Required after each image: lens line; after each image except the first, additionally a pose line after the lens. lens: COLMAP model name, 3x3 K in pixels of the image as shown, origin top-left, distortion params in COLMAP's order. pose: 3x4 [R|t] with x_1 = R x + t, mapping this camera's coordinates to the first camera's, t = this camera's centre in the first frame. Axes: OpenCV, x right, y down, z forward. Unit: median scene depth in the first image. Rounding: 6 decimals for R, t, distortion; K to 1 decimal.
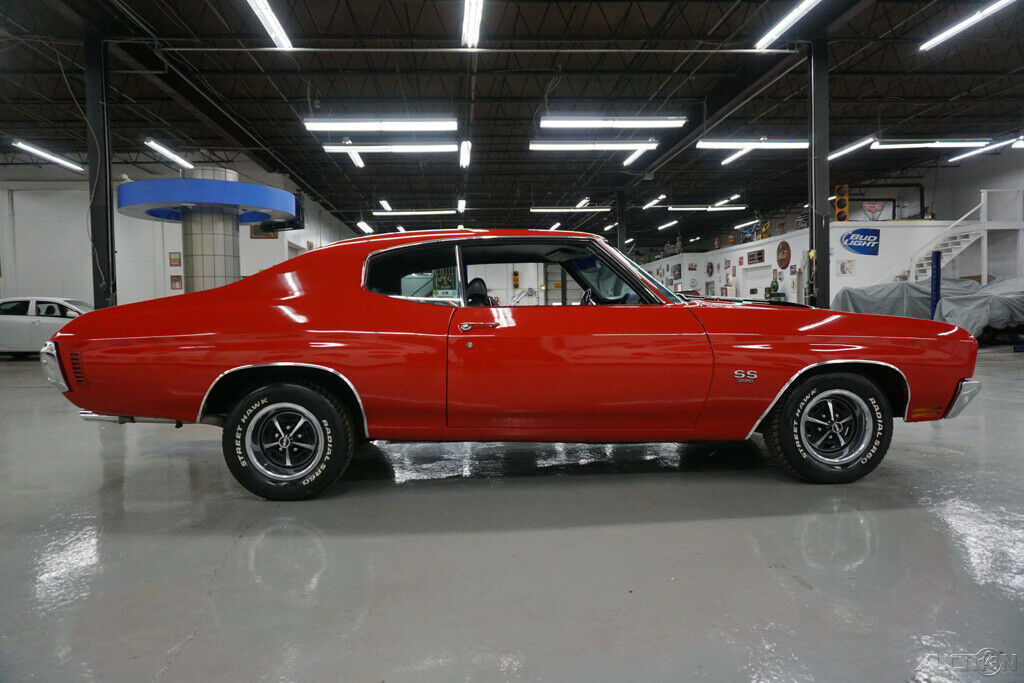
lens RADIAL K [[670.5, 0, 511.1], [0, 670.5, 346.9], [0, 0, 1]] dist [-0.055809, 0.040296]
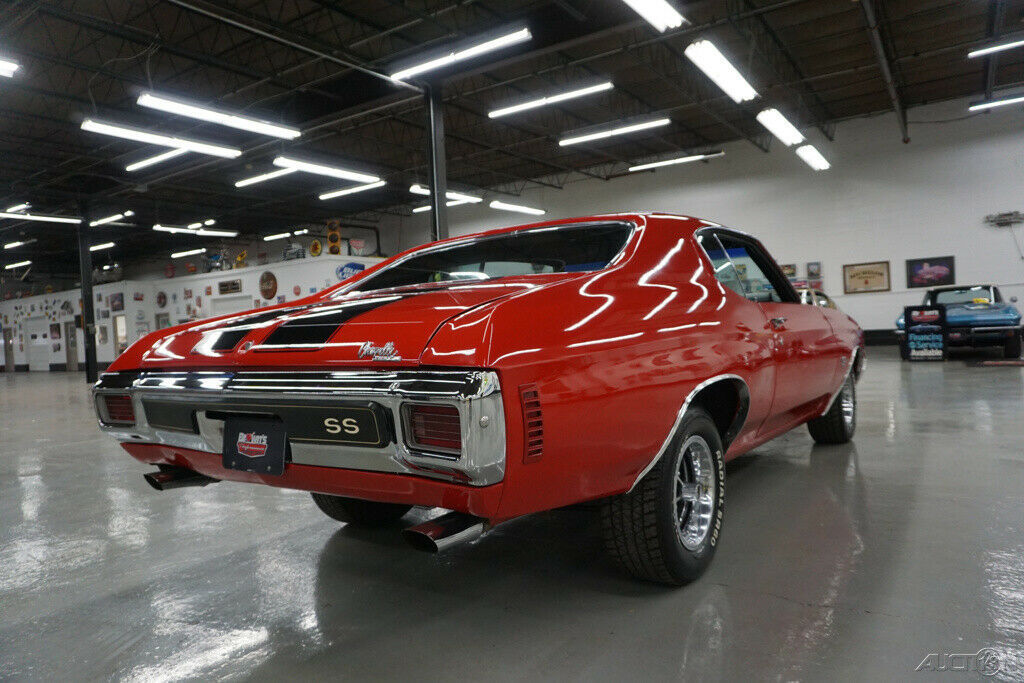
lens RADIAL K [[670.5, 0, 511.1], [0, 670.5, 346.9], [0, 0, 1]] dist [-0.055809, 0.040296]
pose [[0.622398, -0.031517, 0.782066, -0.141538], [0.074547, 0.997034, -0.019147, -0.000506], [-0.779143, 0.070218, 0.622901, 0.102009]]
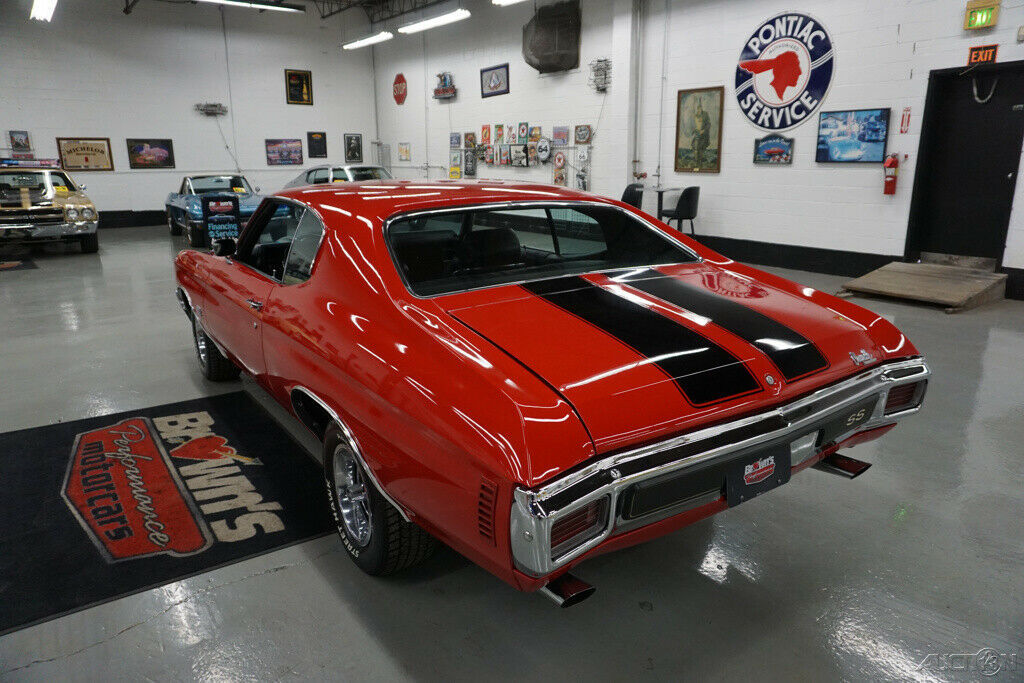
lens RADIAL K [[670.5, 0, 511.1], [0, 670.5, 346.9], [0, 0, 1]] dist [-0.055809, 0.040296]
pose [[-0.535674, -0.205116, 0.819134, -0.146763], [0.052788, 0.960018, 0.274915, -0.032859], [-0.842773, 0.190506, -0.503429, 0.247305]]
